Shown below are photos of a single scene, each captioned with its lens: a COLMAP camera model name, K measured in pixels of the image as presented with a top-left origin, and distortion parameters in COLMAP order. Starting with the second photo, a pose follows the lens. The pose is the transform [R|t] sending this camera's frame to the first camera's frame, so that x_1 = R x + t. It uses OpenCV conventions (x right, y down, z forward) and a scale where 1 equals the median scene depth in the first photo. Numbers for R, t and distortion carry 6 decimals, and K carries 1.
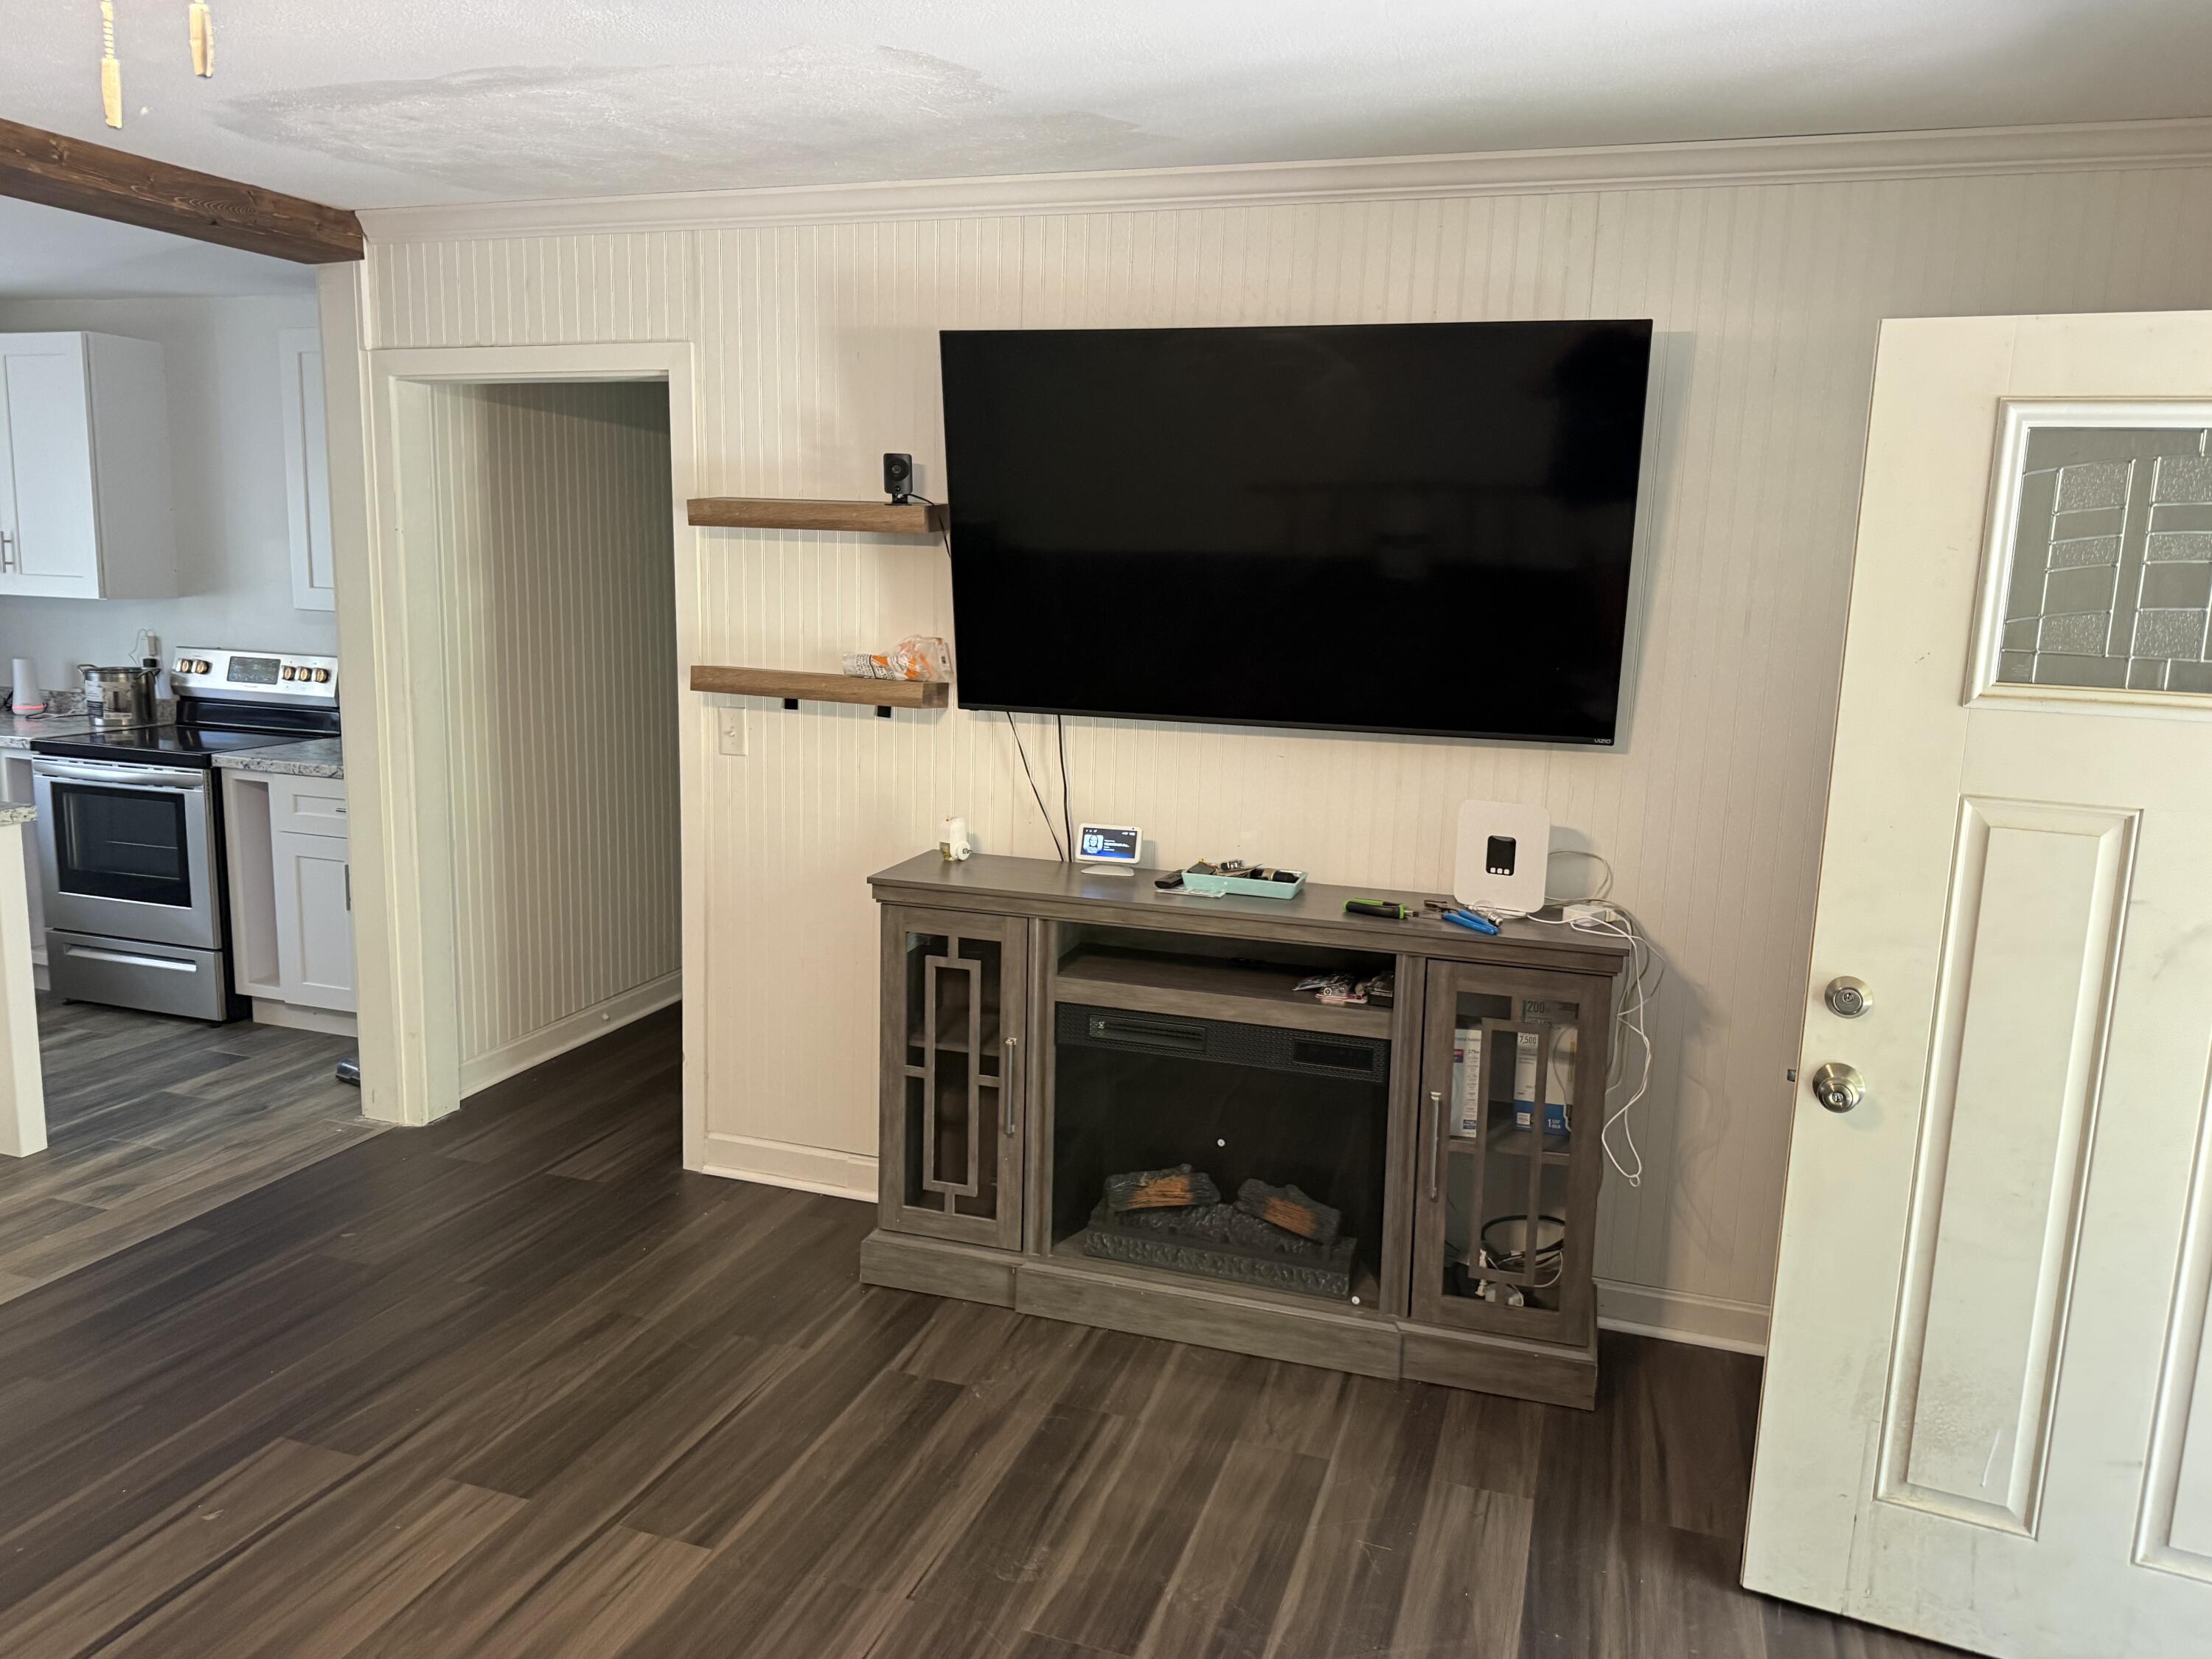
lens RADIAL K [[1541.7, 0, 1106.0], [0, 1541.7, 829.5], [0, 0, 1]] dist [-0.002062, -0.006754]
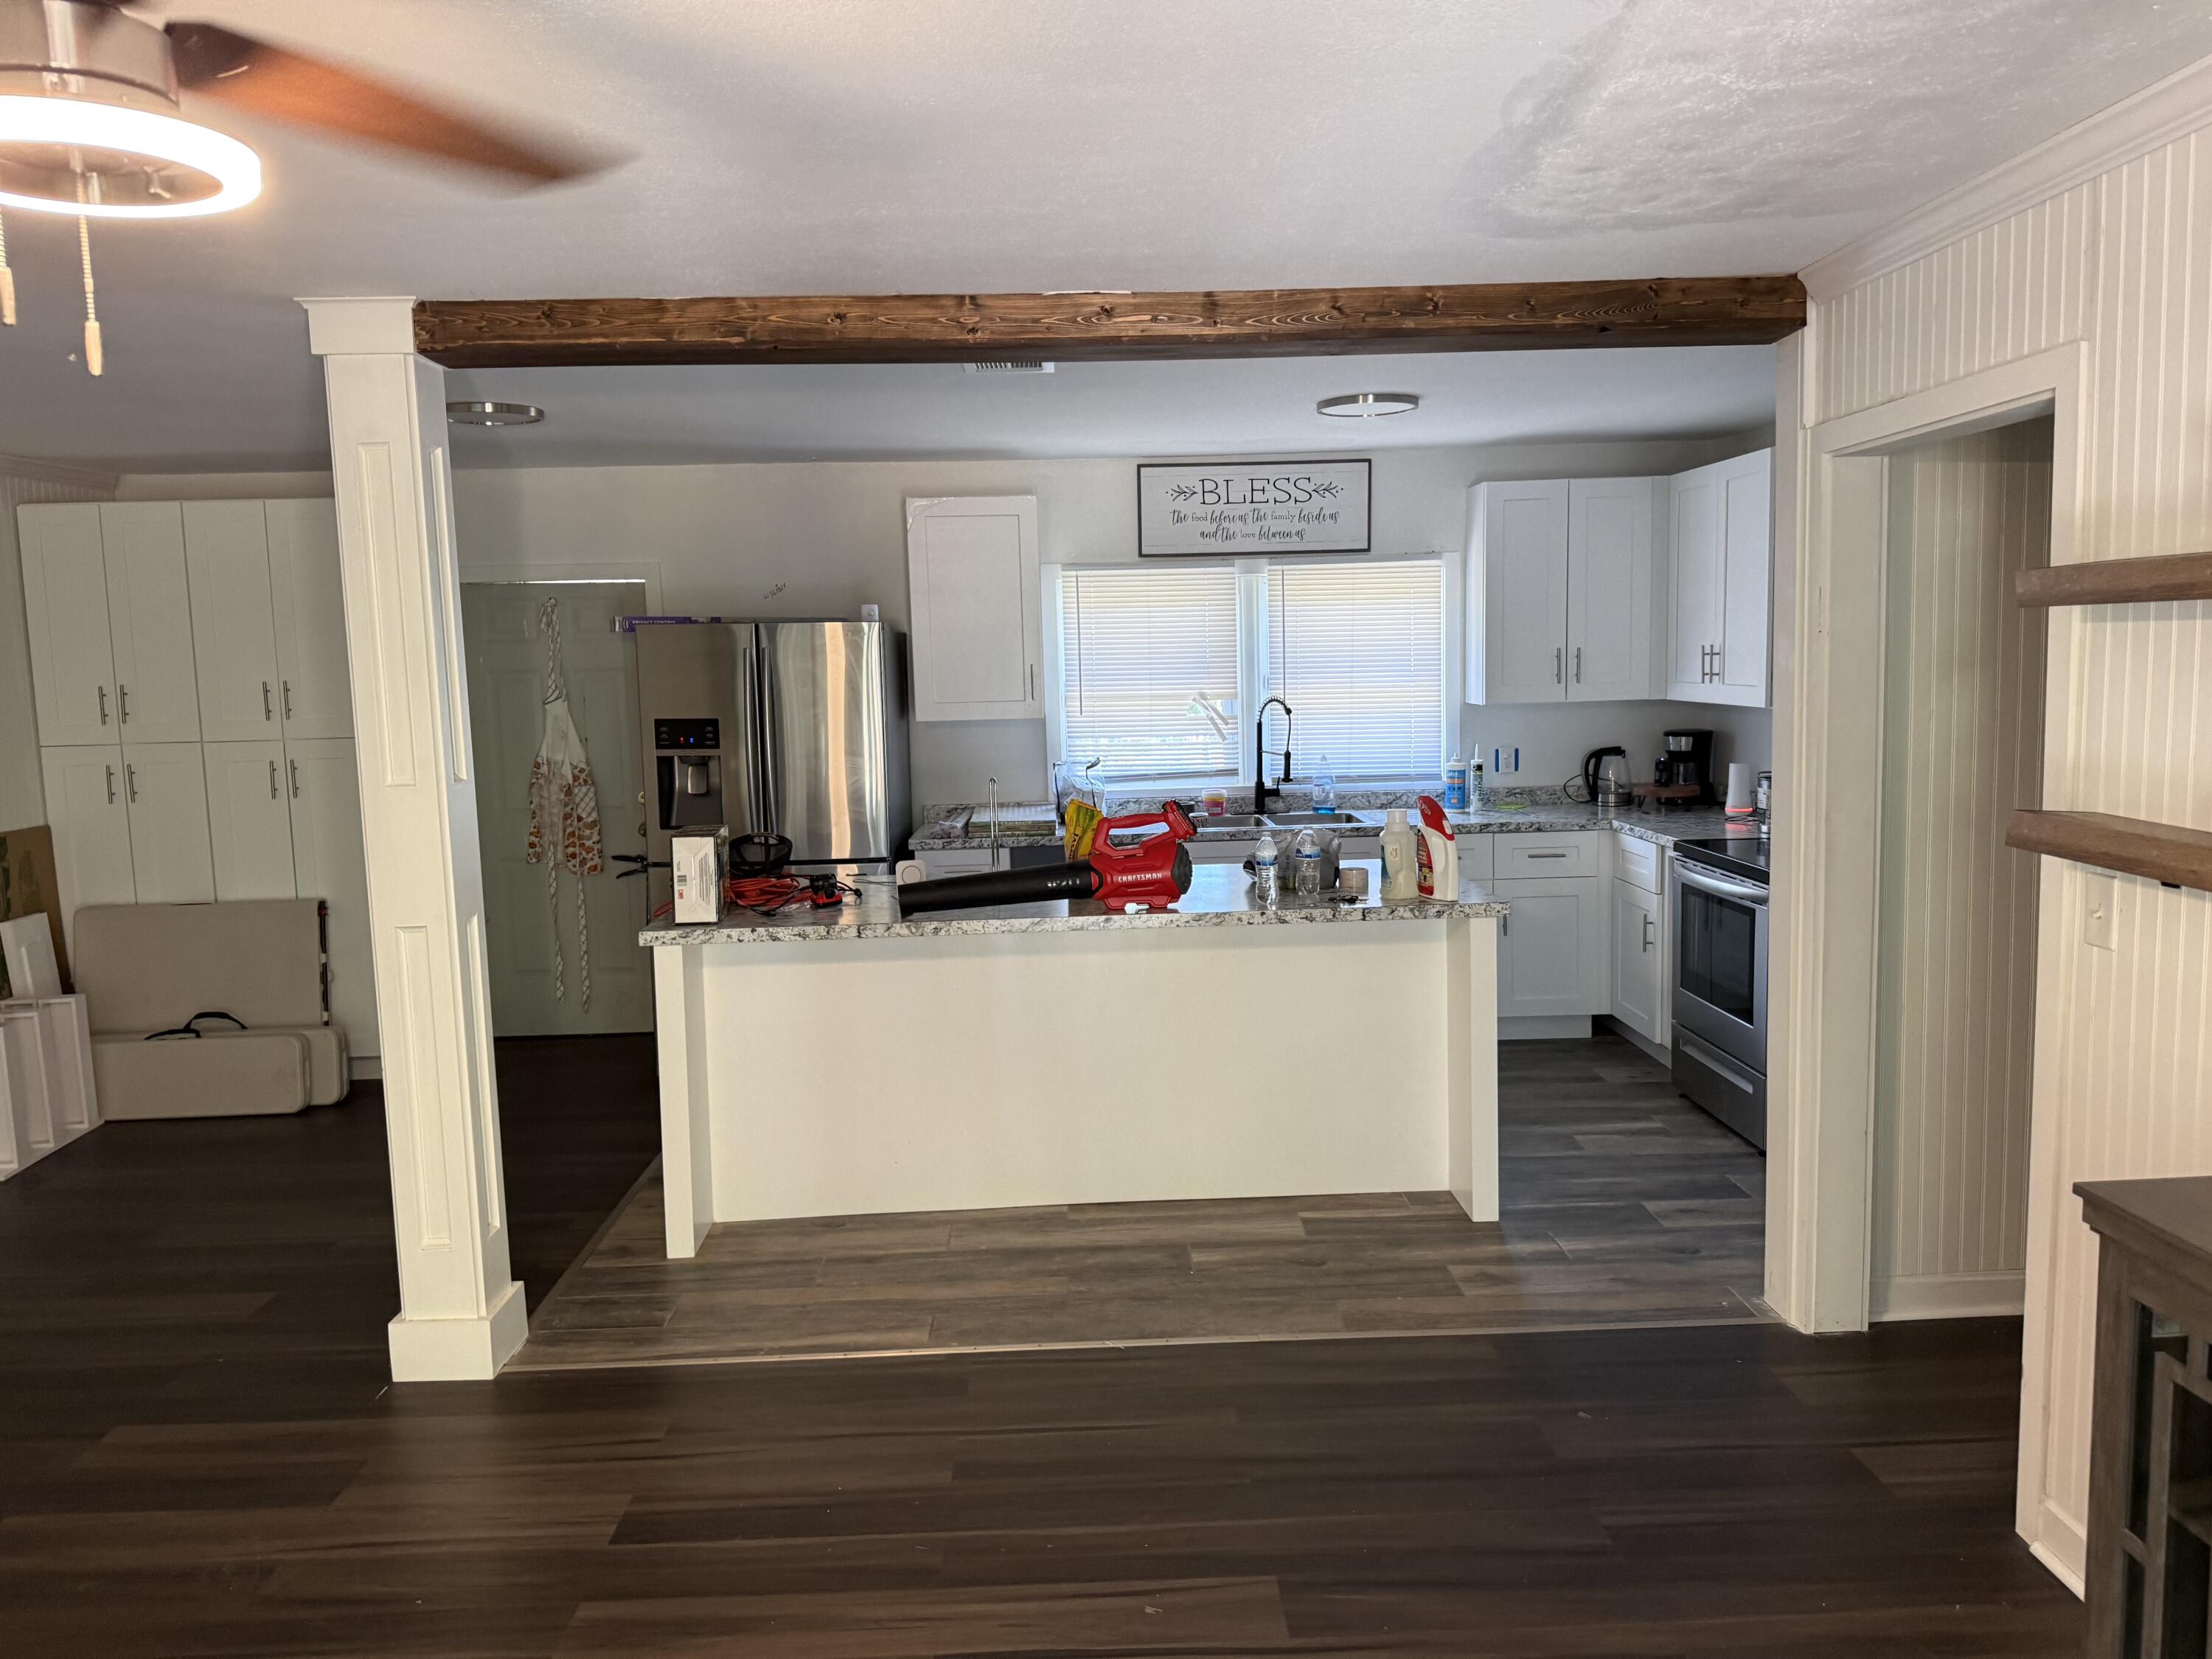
lens RADIAL K [[1541.7, 0, 1106.0], [0, 1541.7, 829.5], [0, 0, 1]] dist [-0.002062, -0.006754]
pose [[0.344814, 0.068523, -0.936167, 0.216461], [-0.128200, 0.991424, 0.025349, -0.059174], [0.929875, 0.111276, 0.350641, 0.359443]]
